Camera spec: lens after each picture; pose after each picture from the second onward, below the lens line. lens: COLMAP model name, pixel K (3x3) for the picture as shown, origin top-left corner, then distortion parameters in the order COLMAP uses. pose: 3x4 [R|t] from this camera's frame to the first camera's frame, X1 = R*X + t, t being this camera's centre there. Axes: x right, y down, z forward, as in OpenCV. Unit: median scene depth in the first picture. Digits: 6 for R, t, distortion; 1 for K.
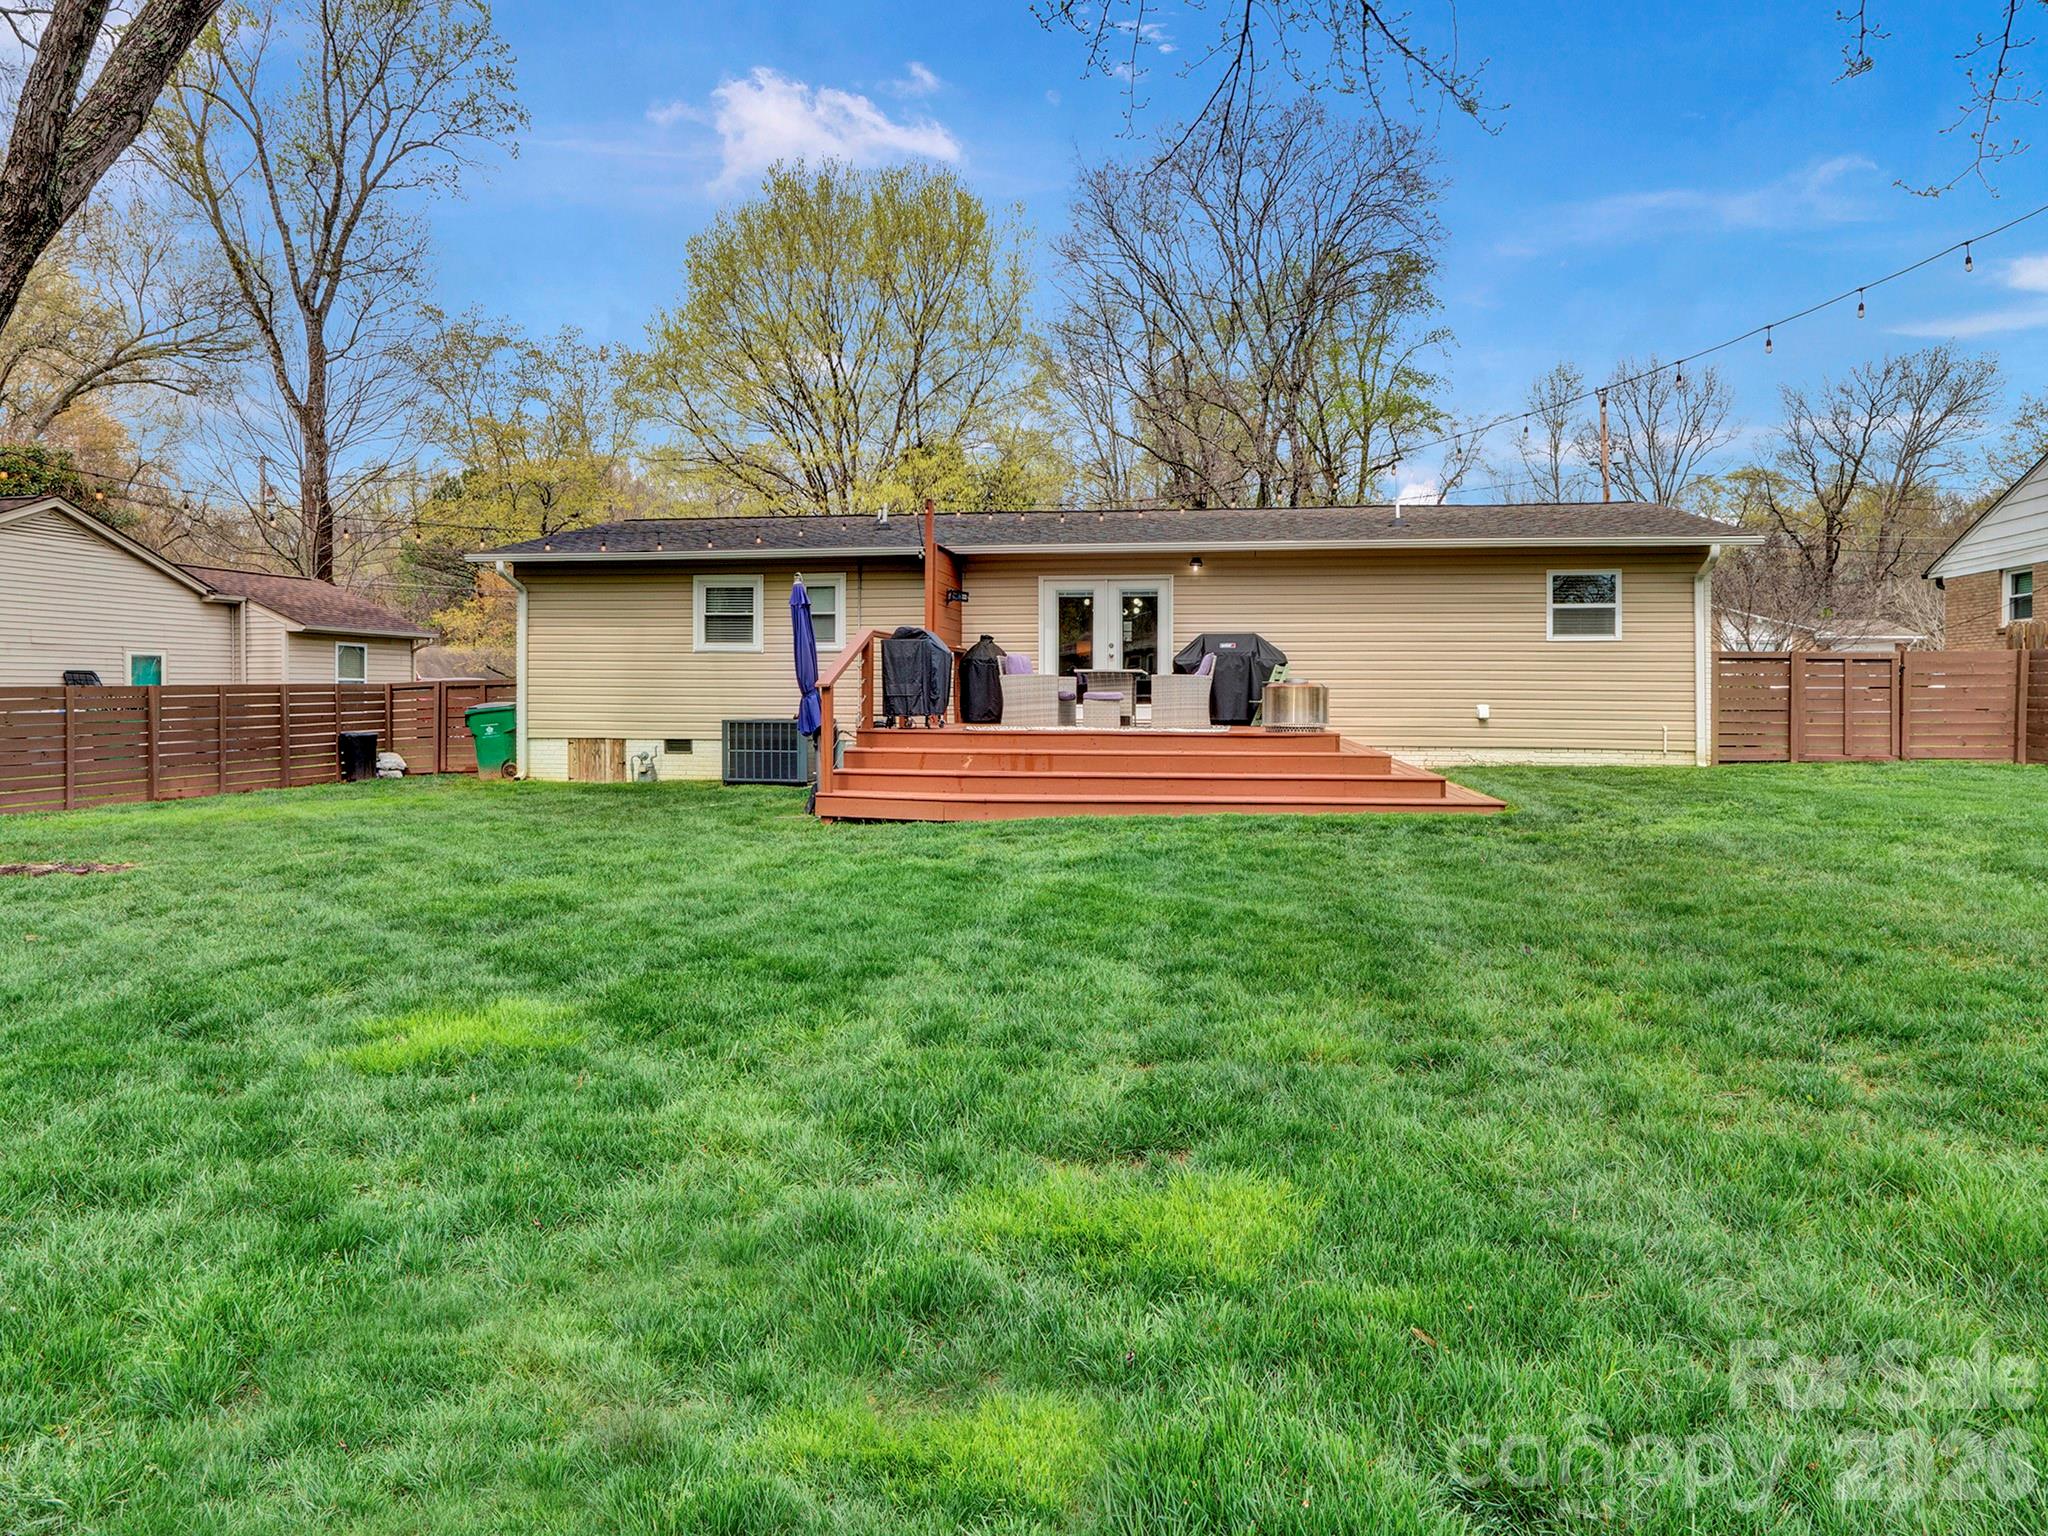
lens RADIAL K [[1312.4, 0, 986.6], [0, 1312.4, 707.2], [0, 0, 1]] dist [-0.030228, 0.017648]
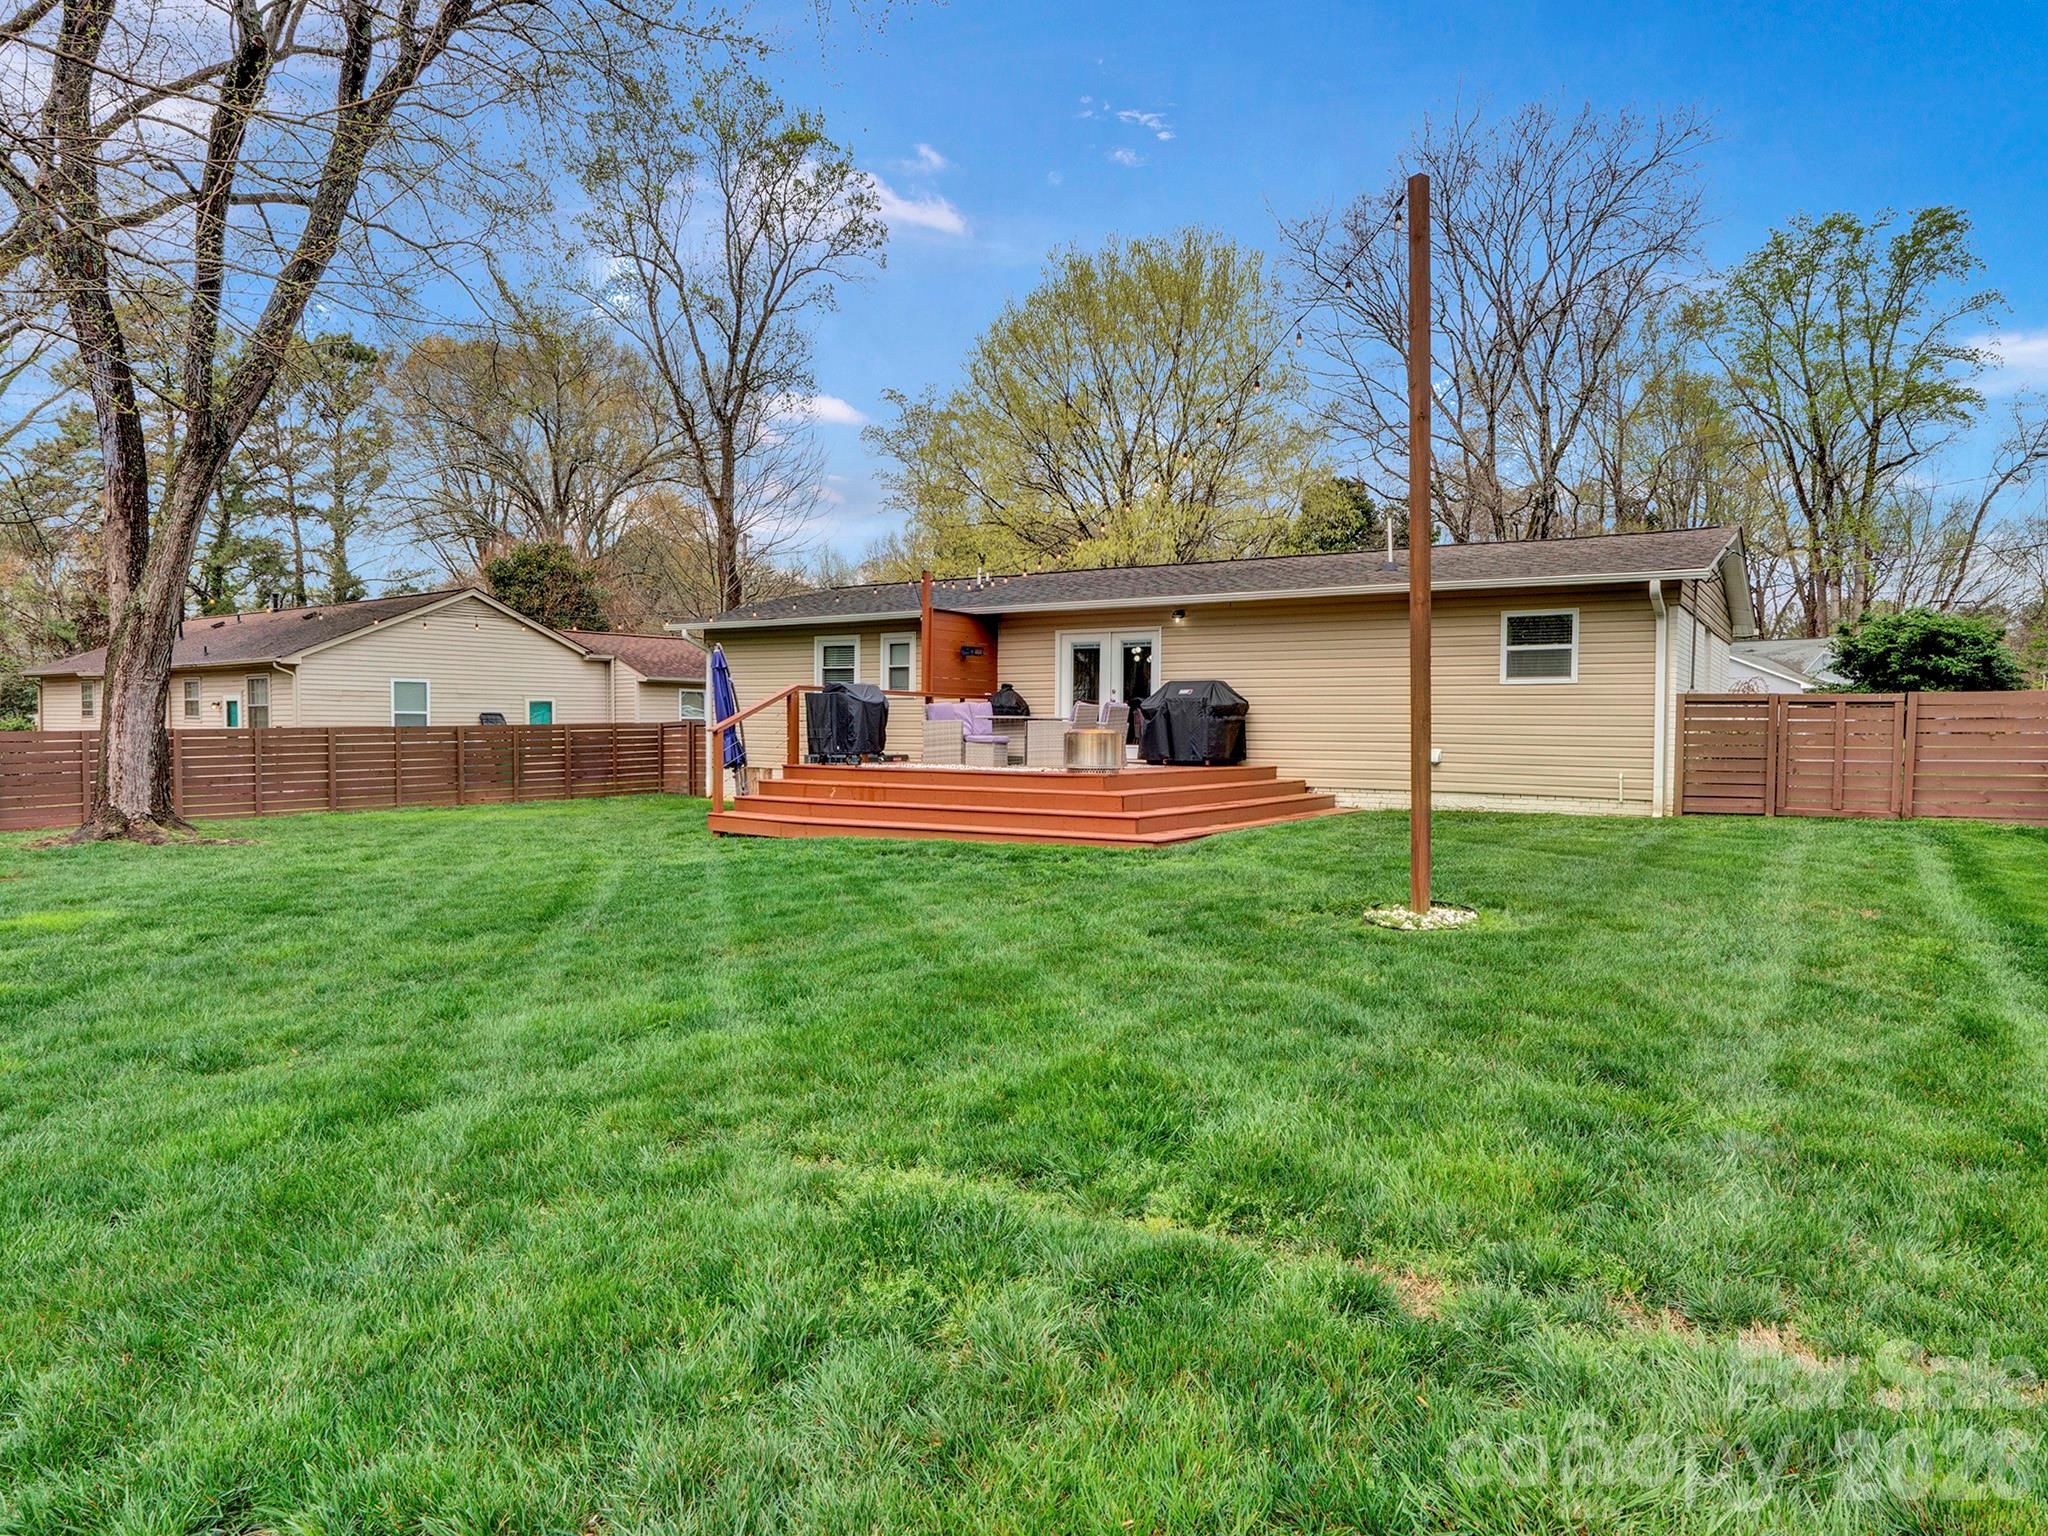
lens RADIAL K [[1312.4, 0, 1035.8], [0, 1312.4, 768.0], [0, 0, 1]] dist [-0.030228, 0.017648]
pose [[0.909770, 0.016101, -0.414800, 0.493239], [-0.006296, 0.999668, 0.024995, -0.009791], [0.415064, -0.020128, 0.909569, -0.034264]]
